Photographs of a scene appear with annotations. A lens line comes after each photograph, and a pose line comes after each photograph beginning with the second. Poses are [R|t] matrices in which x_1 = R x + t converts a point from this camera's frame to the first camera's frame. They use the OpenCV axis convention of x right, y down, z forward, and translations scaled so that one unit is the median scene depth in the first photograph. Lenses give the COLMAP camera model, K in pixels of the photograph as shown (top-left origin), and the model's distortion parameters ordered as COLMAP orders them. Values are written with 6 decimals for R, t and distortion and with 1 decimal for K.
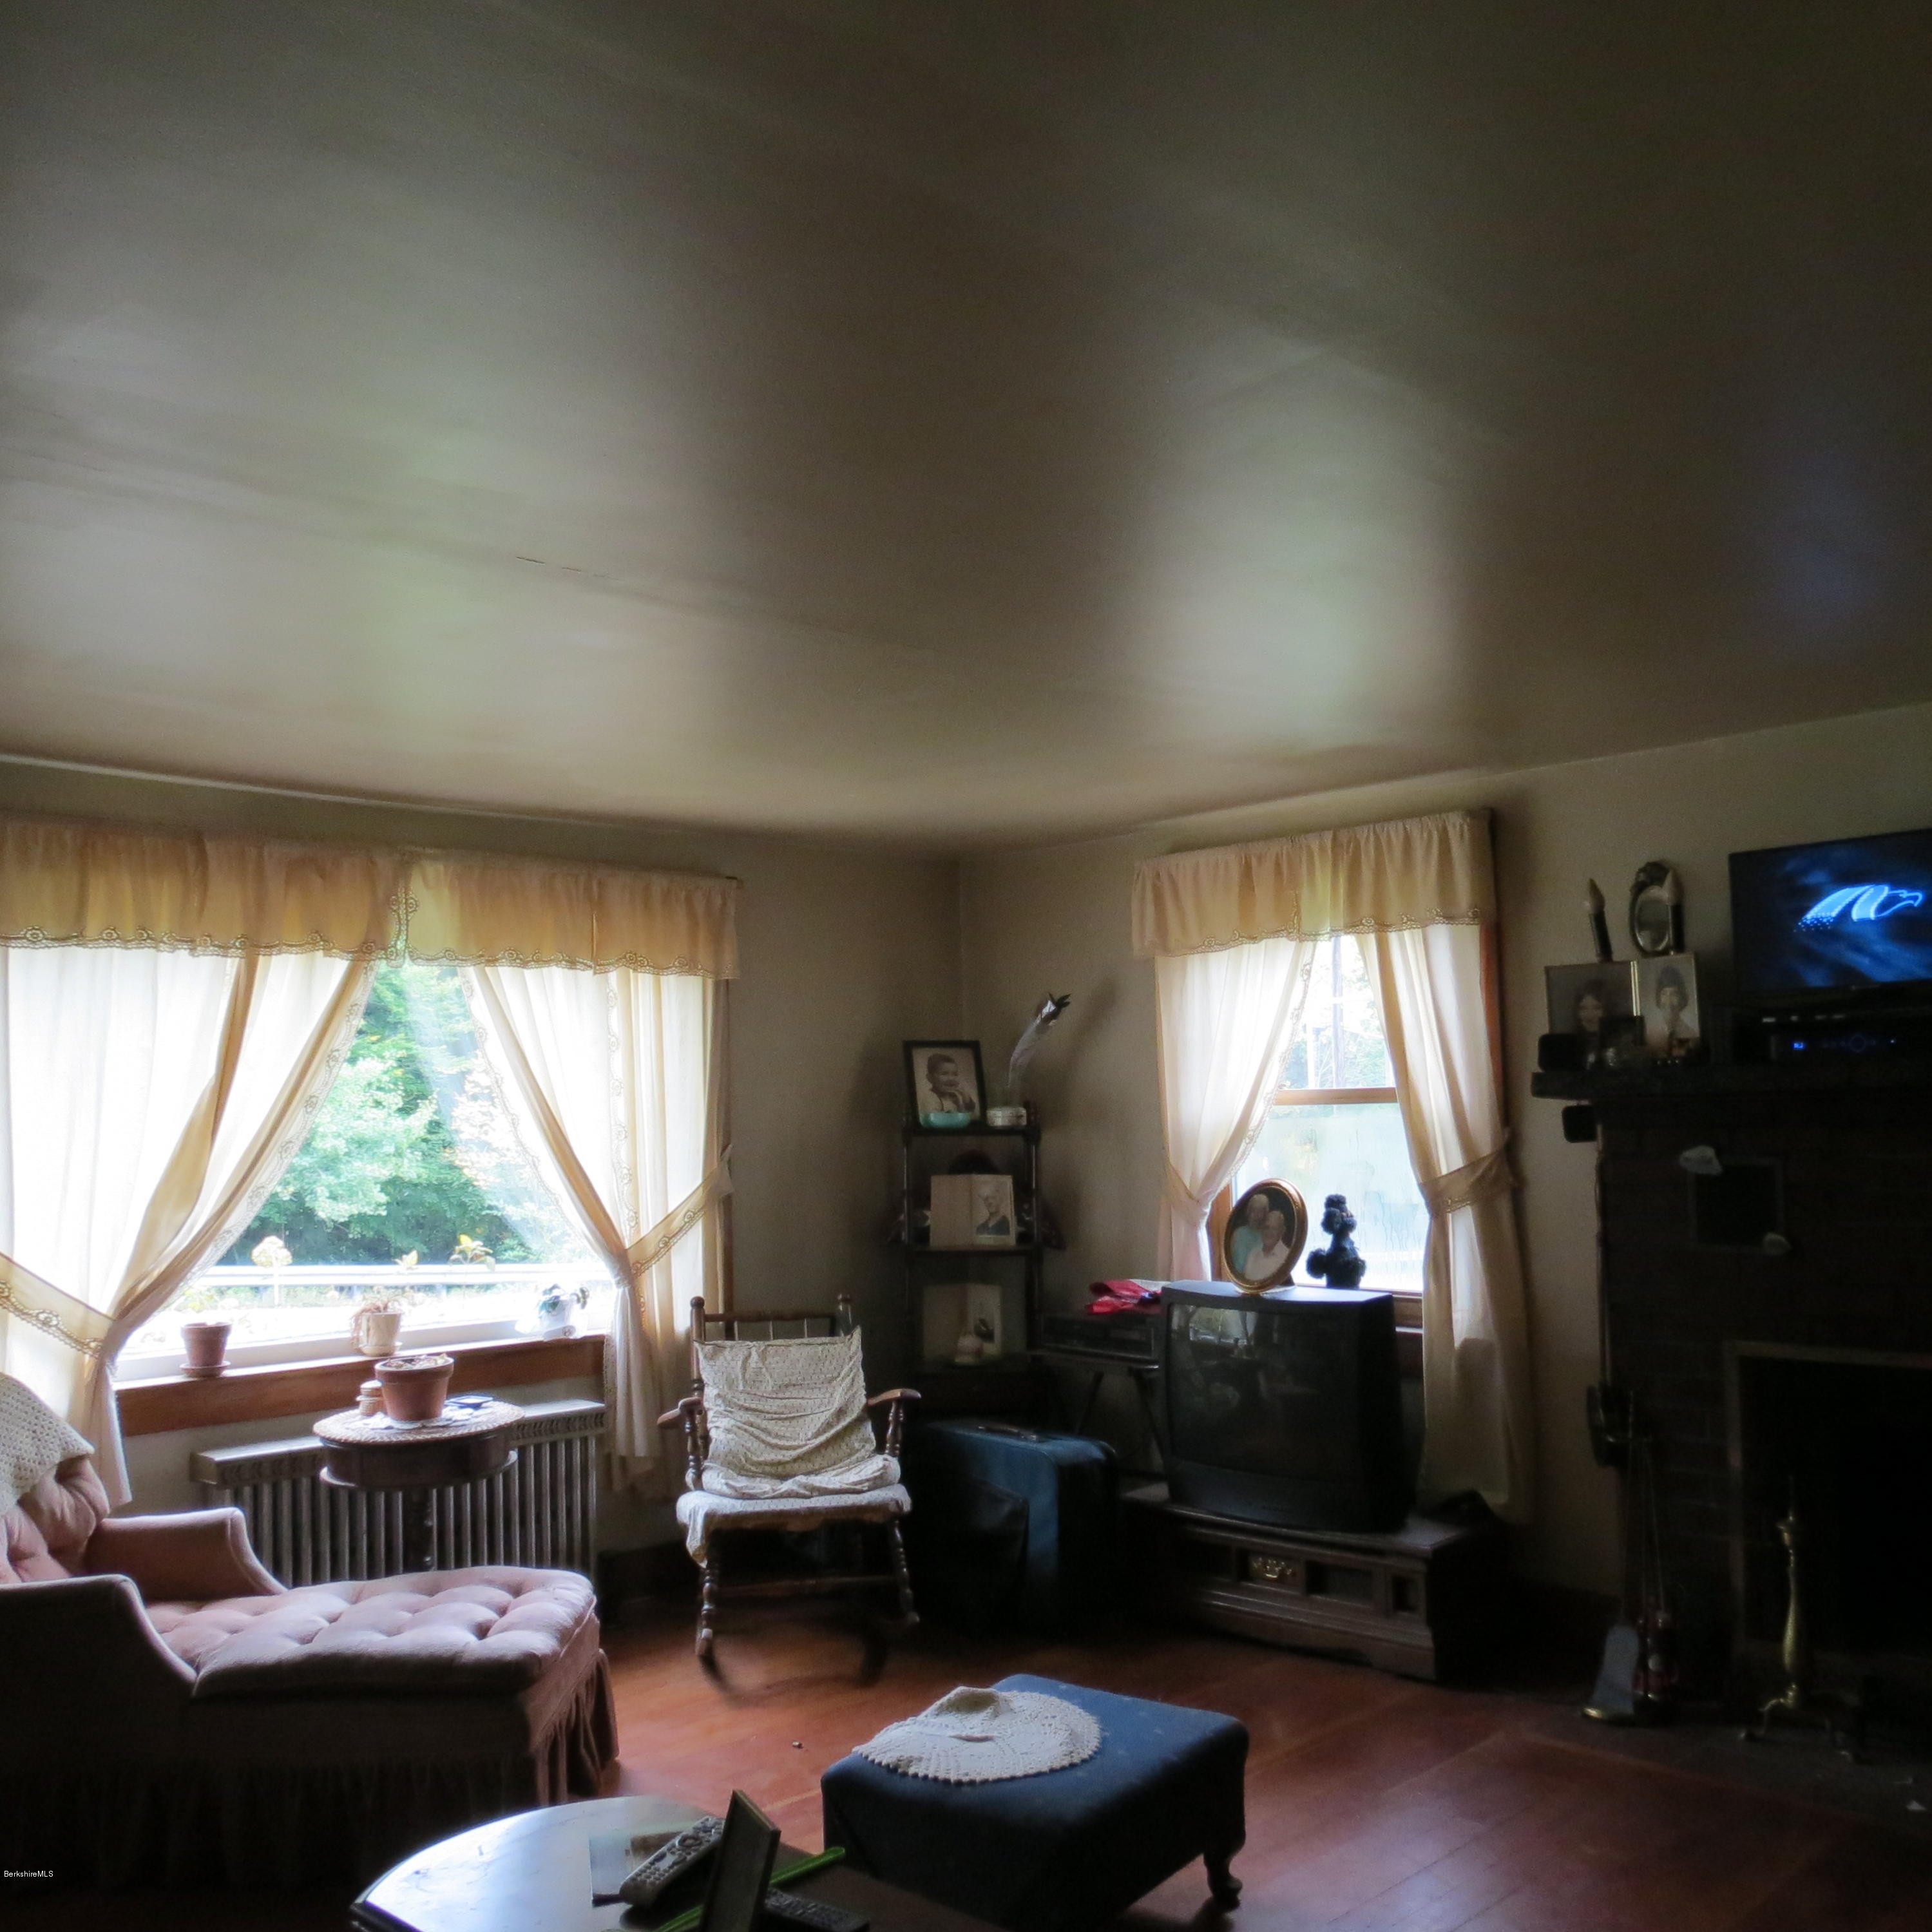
lens RADIAL K [[1820.2, 0, 966.0], [0, 1820.2, 966.0], [0, 0, 1]] dist [-0.039618, 0.031974]
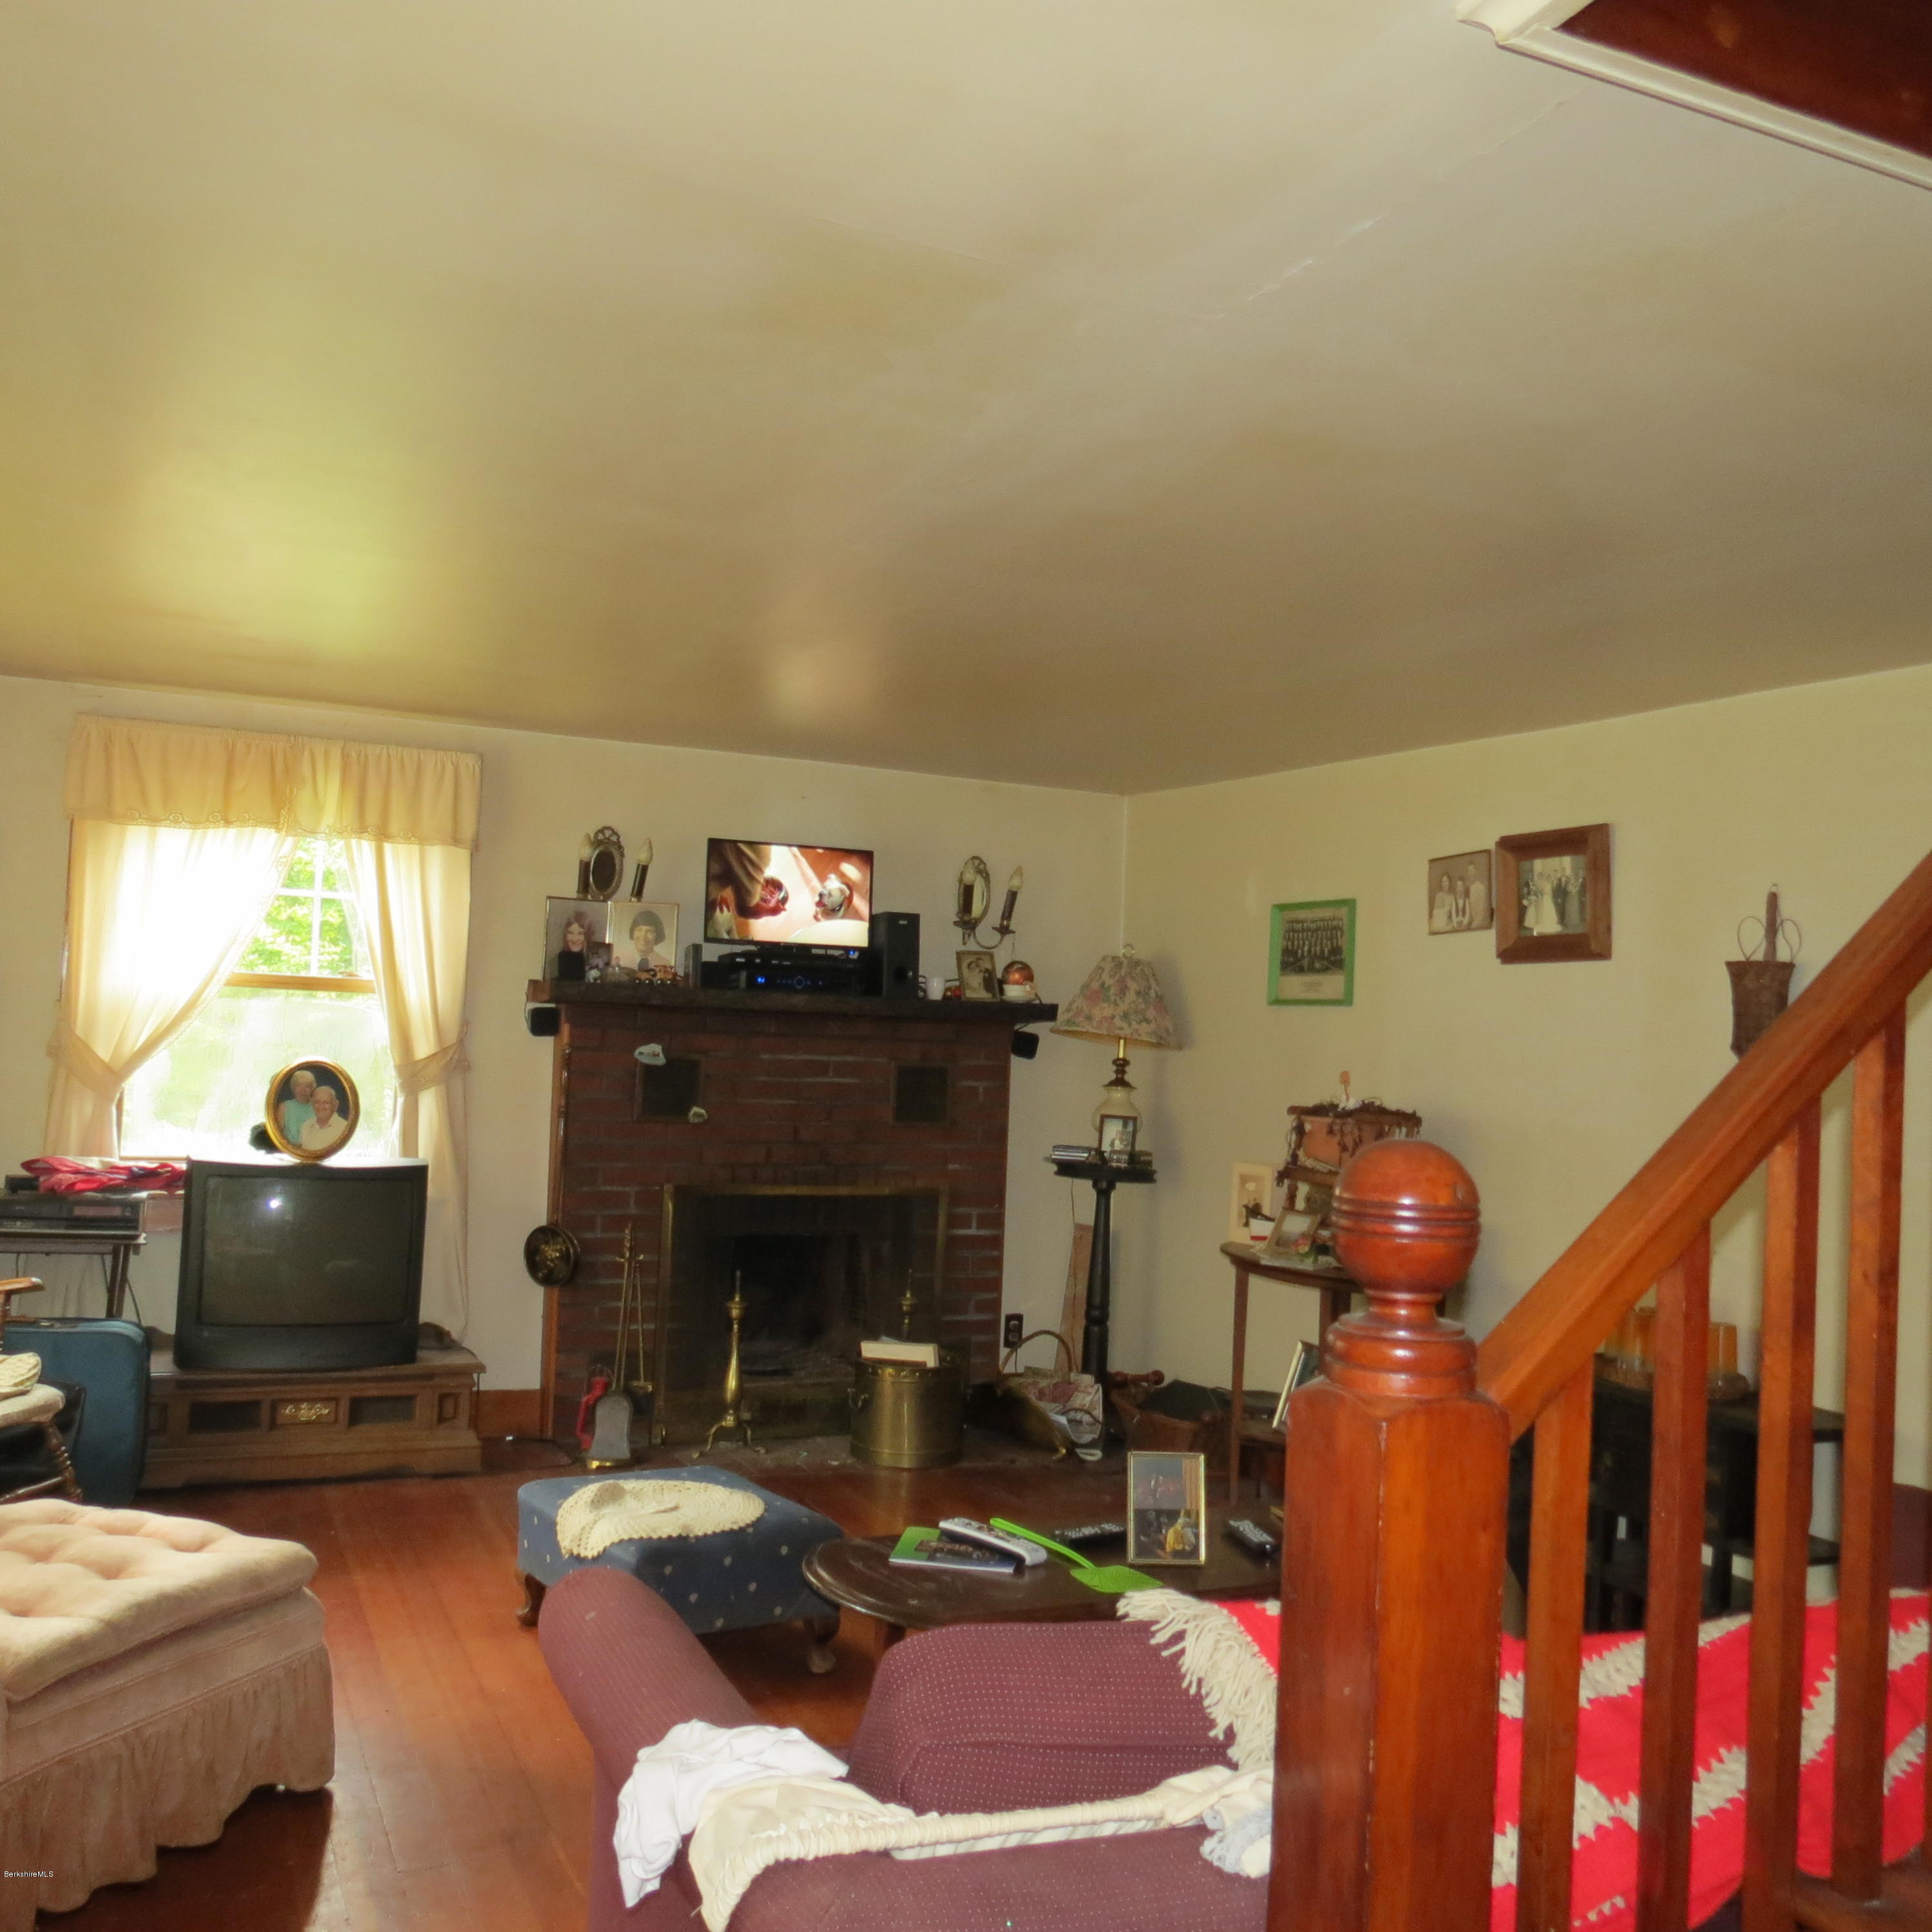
lens RADIAL K [[1820.2, 0, 966.0], [0, 1820.2, 966.0], [0, 0, 1]] dist [-0.039618, 0.031974]
pose [[0.341778, 0.073941, 0.936867, -0.718769], [-0.129312, 0.991118, -0.031049, 0.047442], [-0.930842, -0.110536, 0.348304, 0.274904]]
